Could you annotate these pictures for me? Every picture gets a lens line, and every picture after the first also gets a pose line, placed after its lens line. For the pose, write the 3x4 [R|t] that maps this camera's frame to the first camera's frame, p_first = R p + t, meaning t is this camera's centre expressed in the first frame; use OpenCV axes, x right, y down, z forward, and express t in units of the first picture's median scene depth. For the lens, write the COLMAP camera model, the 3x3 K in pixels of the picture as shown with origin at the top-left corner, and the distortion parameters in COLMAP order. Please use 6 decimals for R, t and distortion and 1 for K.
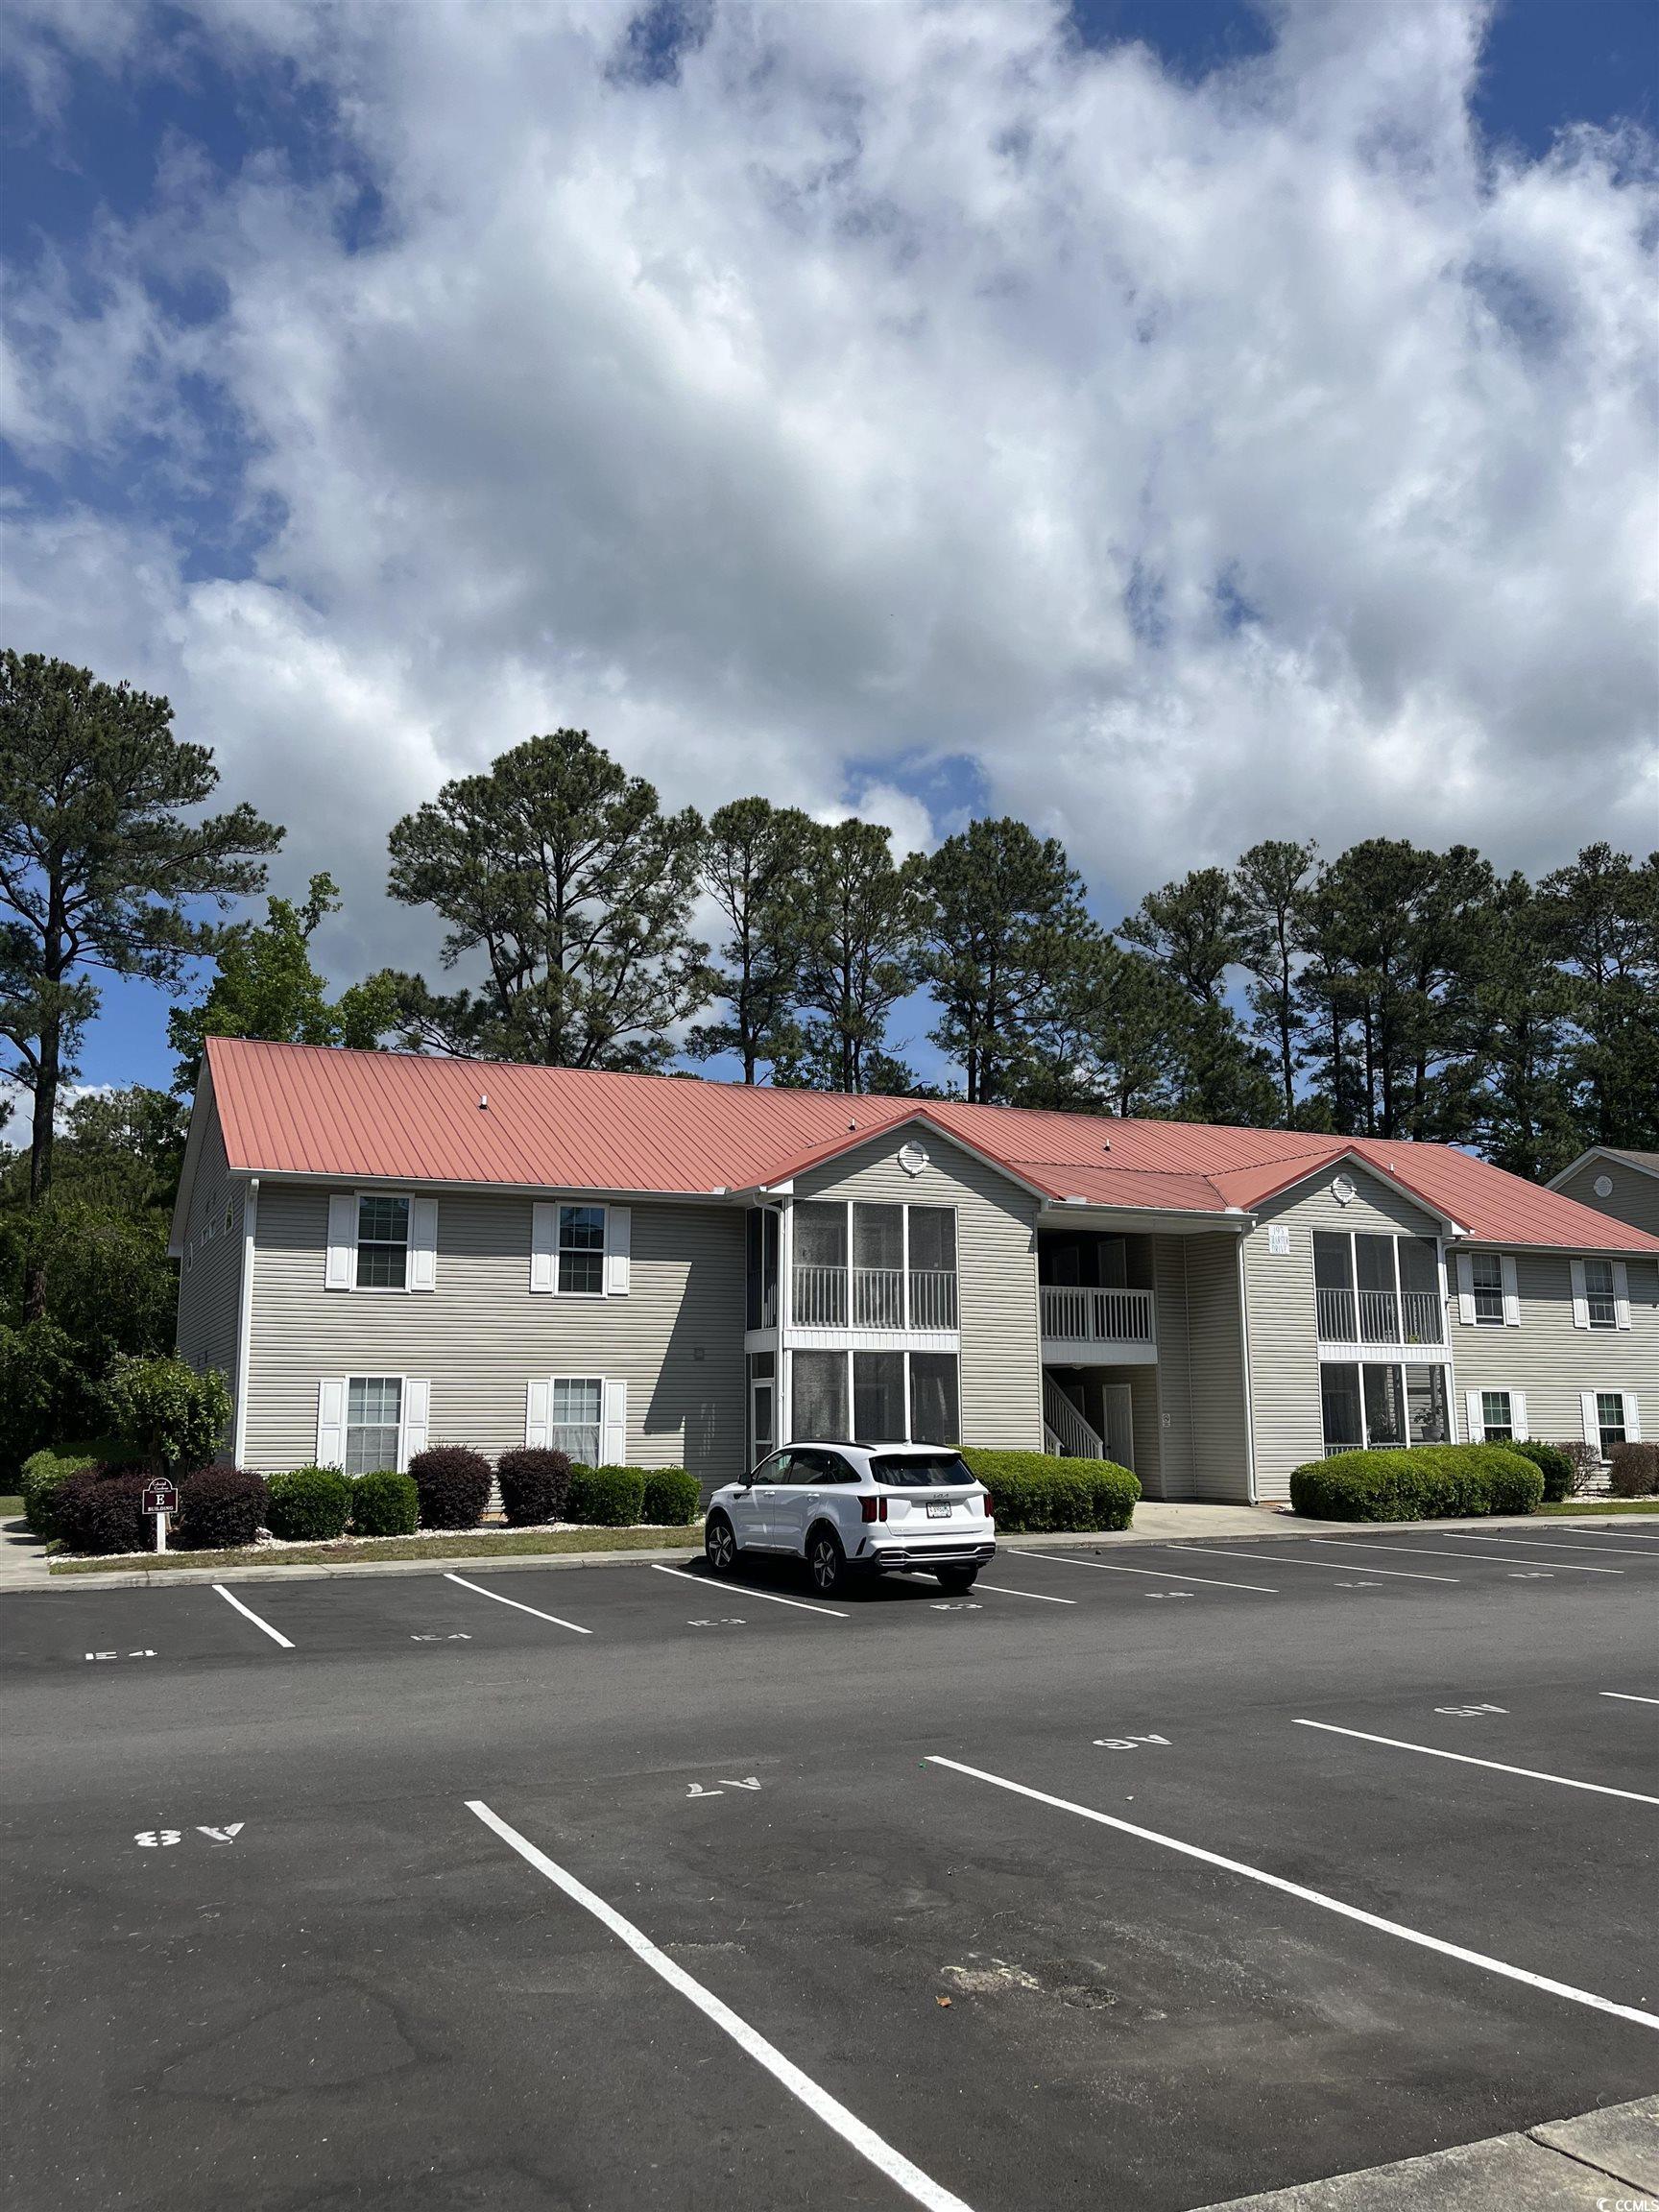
lens RADIAL K [[1691.8, 0, 837.6], [0, 1691.8, 1112.1], [0, 0, 1]] dist [0.046621, -0.046683]
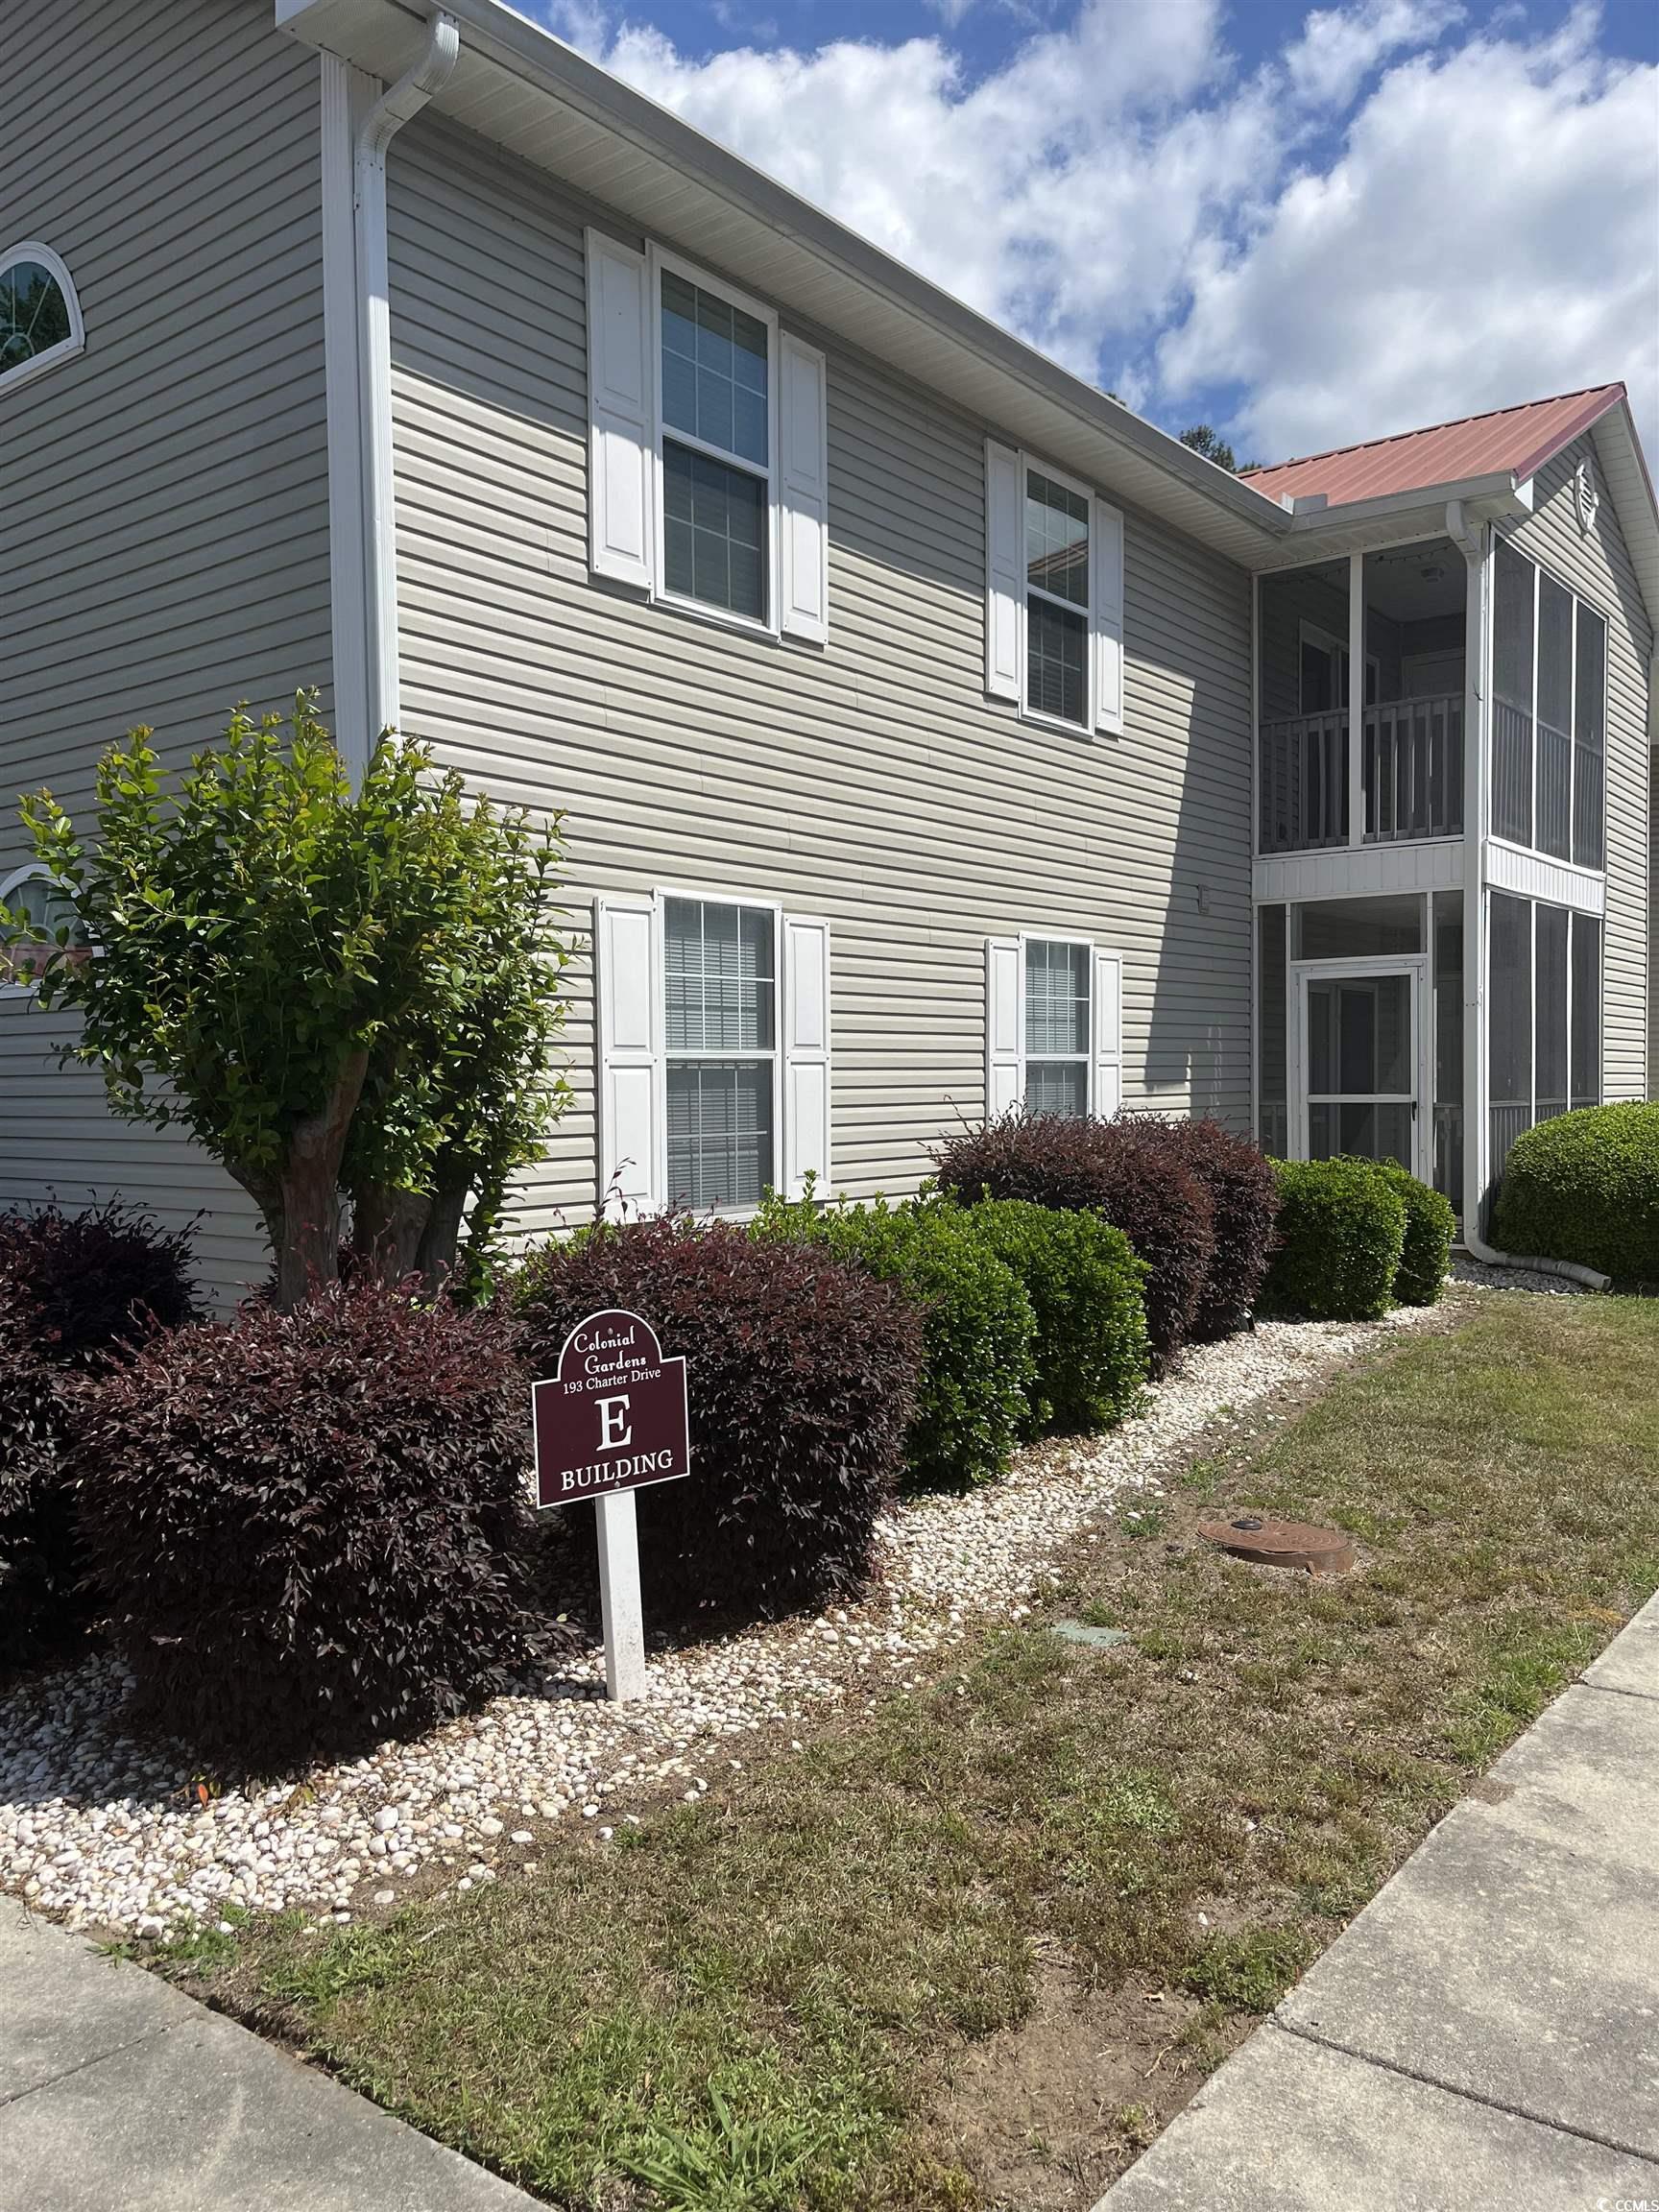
lens RADIAL K [[1691.8, 0, 816.6], [0, 1691.8, 1111.7], [0, 0, 1]] dist [0.046621, -0.046683]
pose [[0.890803, -0.017547, 0.454051, -0.341460], [-0.071043, 0.981587, 0.177312, 0.118873], [-0.448802, -0.190207, 0.873154, 0.619812]]
